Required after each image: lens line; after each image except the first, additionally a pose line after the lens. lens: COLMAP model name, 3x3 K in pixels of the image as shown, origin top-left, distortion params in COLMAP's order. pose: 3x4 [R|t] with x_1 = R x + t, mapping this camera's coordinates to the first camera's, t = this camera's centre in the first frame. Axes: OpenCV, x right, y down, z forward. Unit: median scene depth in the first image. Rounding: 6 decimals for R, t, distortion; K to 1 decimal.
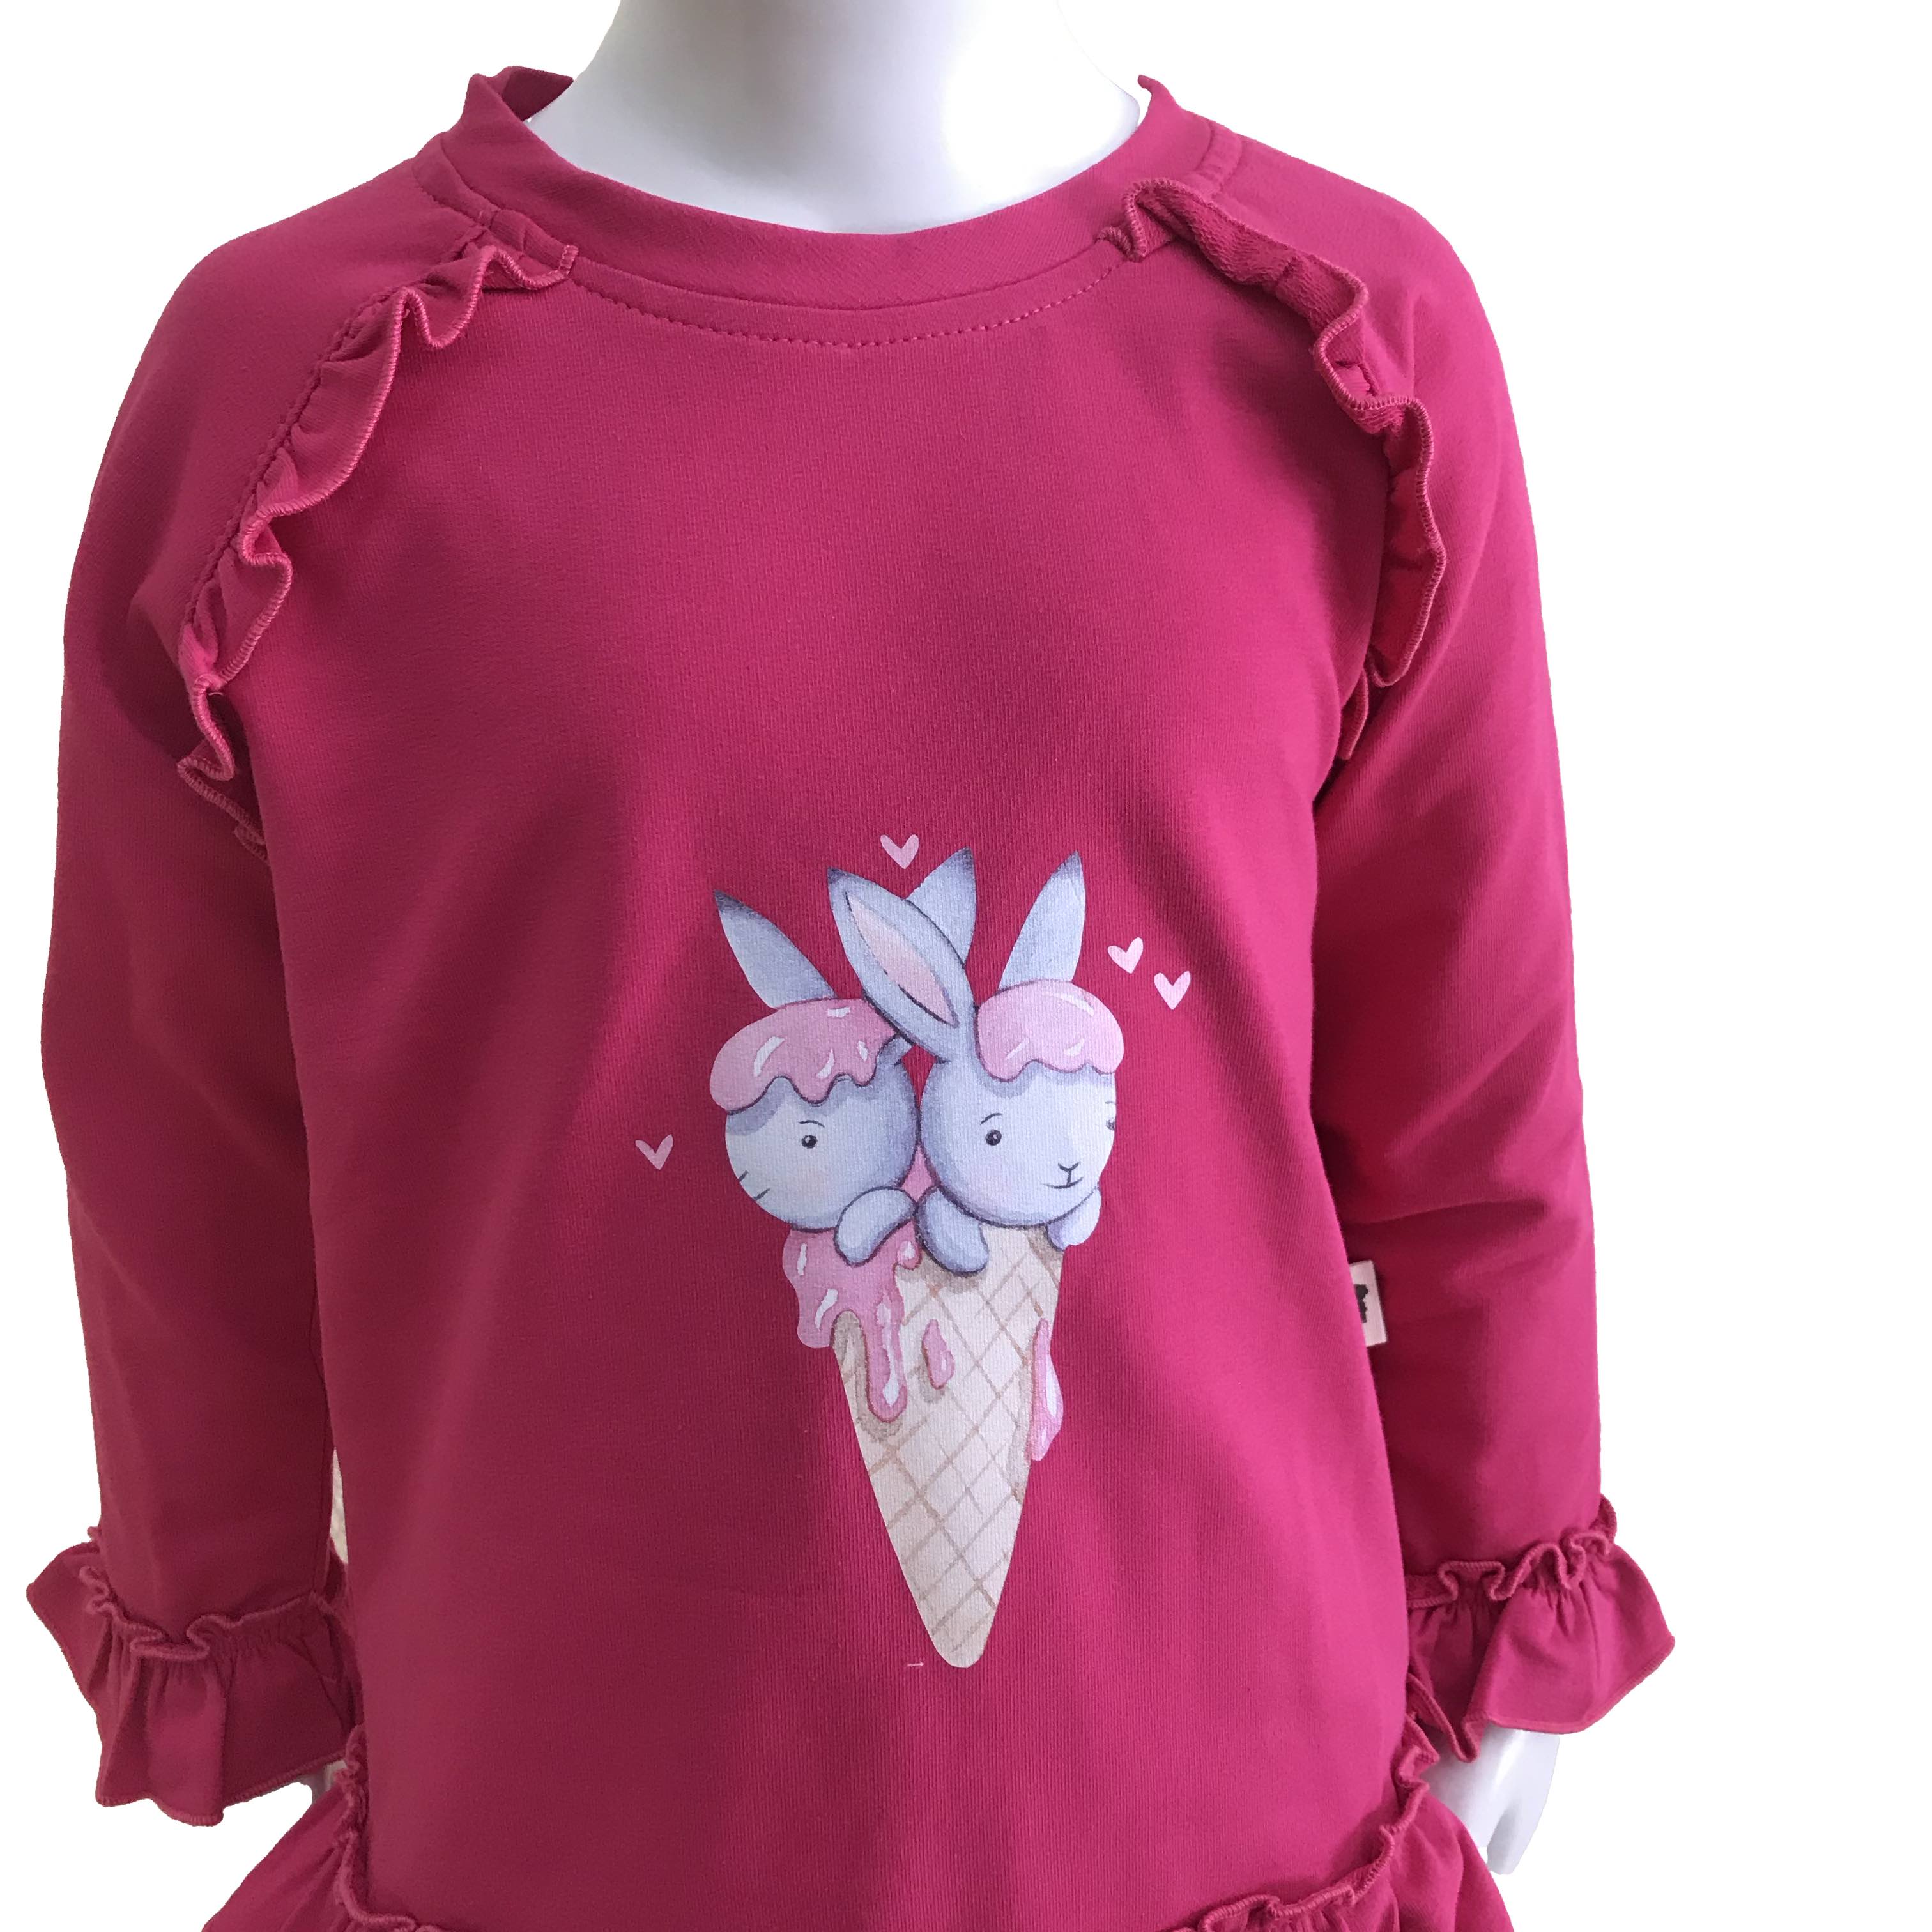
lens RADIAL K [[2176.5, 0, 965.4], [0, 2176.5, 896.3], [0, 0, 1]] dist [0.221511, -0.841295]
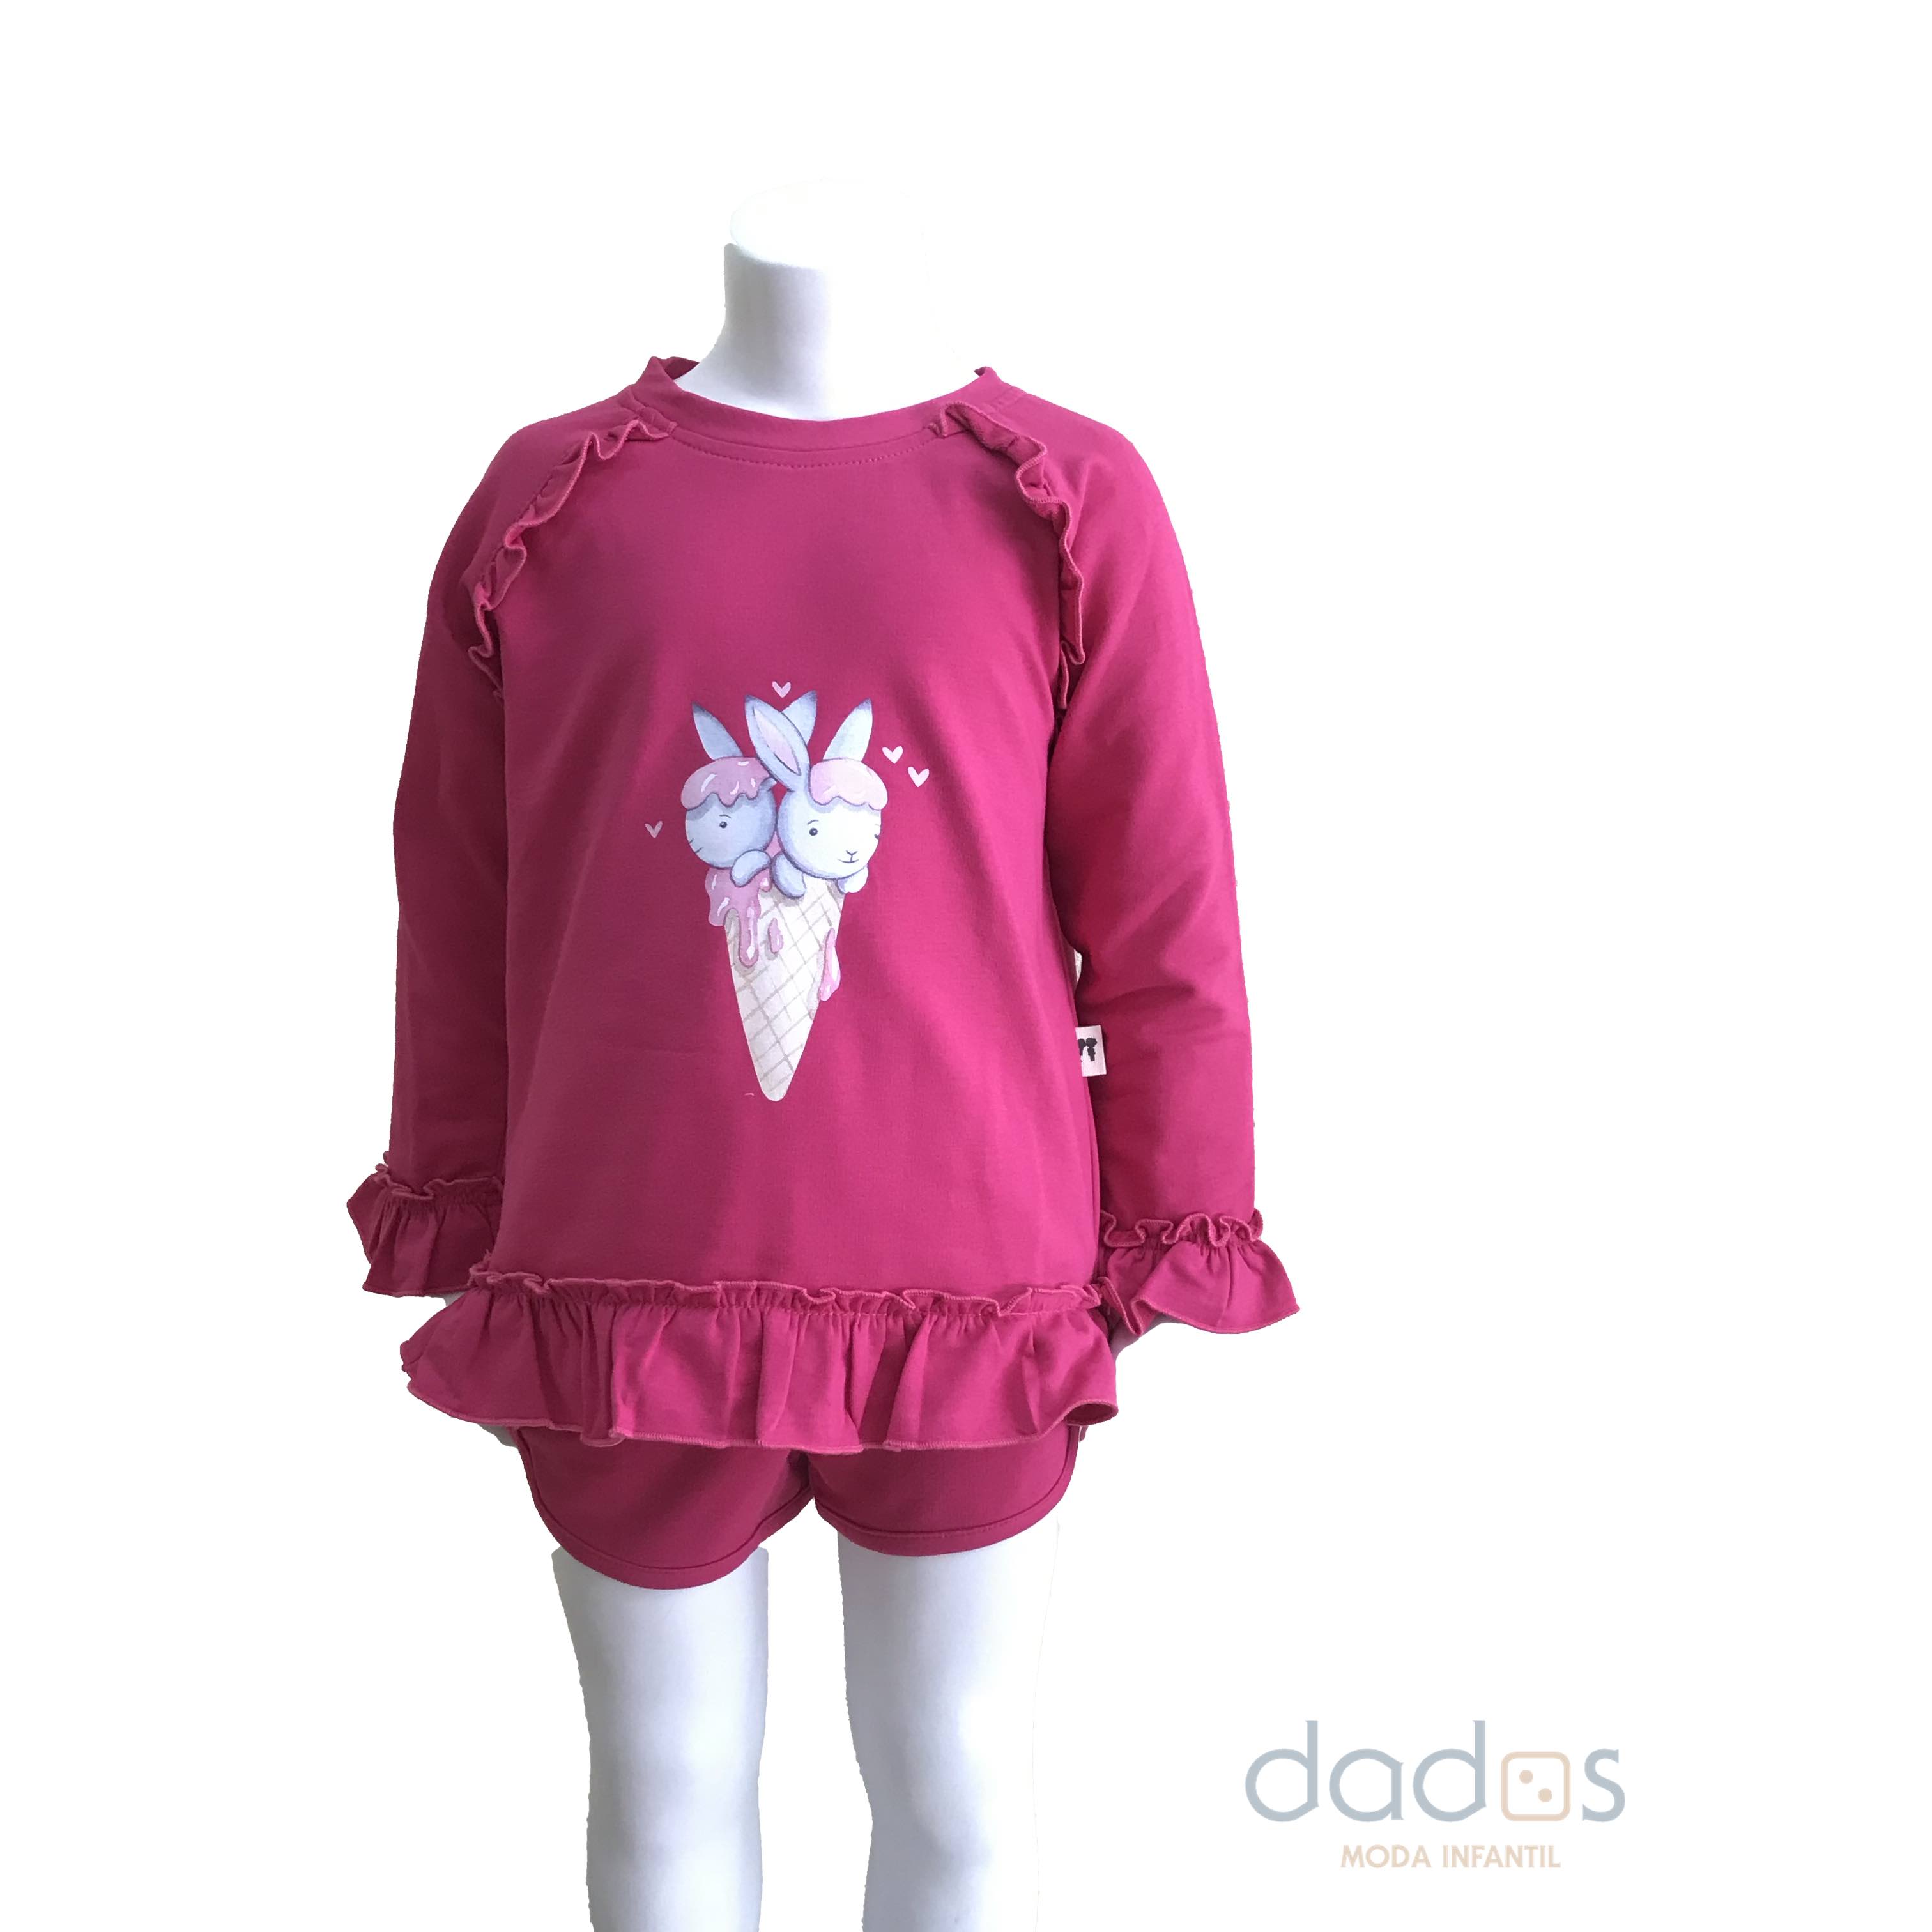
lens RADIAL K [[2176.5, 0, 965.4], [0, 2176.5, 896.3], [0, 0, 1]] dist [0.221511, -0.841295]
pose [[0.974121, 0.052290, -0.219896, 0.589112], [-0.101074, 0.970956, -0.216861, 0.584504], [0.202169, 0.233475, 0.951114, -0.863499]]
